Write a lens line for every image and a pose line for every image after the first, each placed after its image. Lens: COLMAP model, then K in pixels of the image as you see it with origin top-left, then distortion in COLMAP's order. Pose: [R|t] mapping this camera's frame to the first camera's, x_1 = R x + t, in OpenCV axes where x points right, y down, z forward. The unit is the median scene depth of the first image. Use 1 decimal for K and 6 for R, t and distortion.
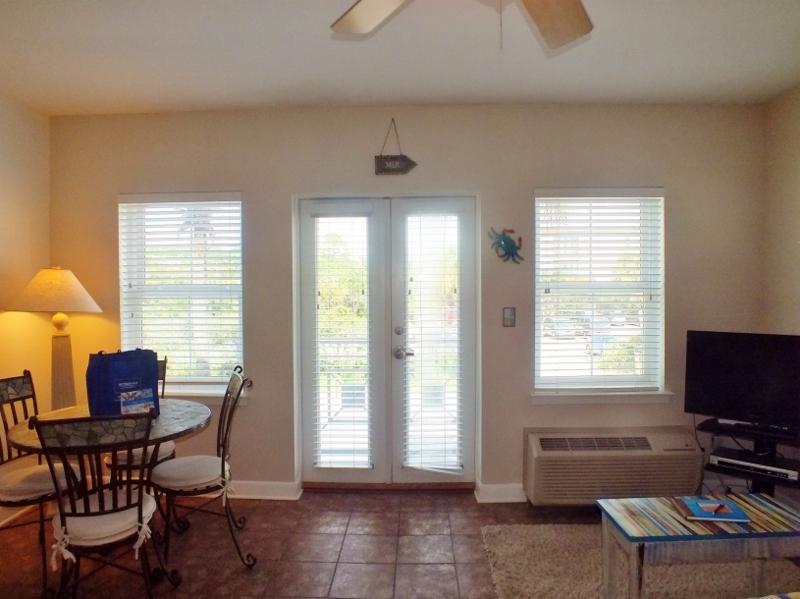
lens RADIAL K [[523.4, 0, 404.3], [0, 523.4, 313.2], [0, 0, 1]] dist [-0.048891, -0.000162]
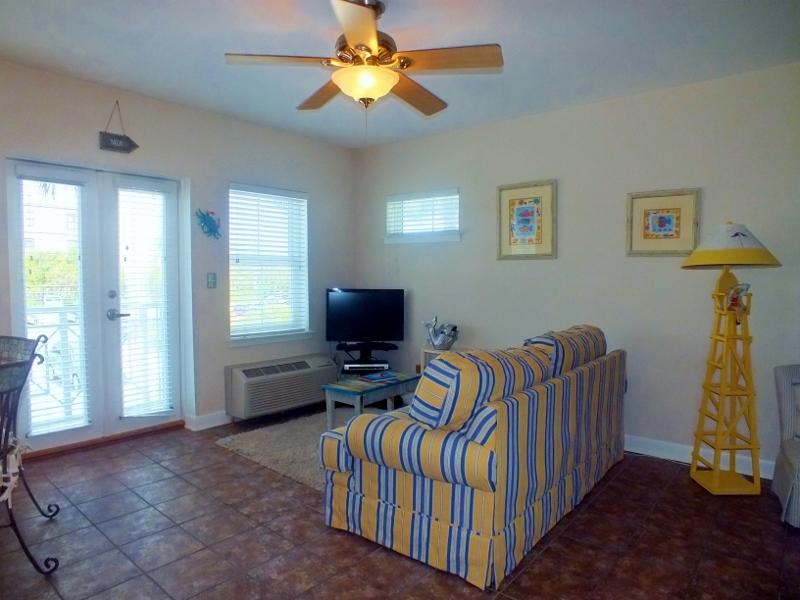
lens RADIAL K [[523.4, 0, 402.2], [0, 523.4, 301.4], [0, 0, 1]] dist [-0.048891, -0.000162]
pose [[0.621549, -0.030011, 0.782800, -0.504399], [0.018586, 0.999550, 0.023563, 0.036747], [-0.783155, -0.000096, 0.621827, -0.149475]]
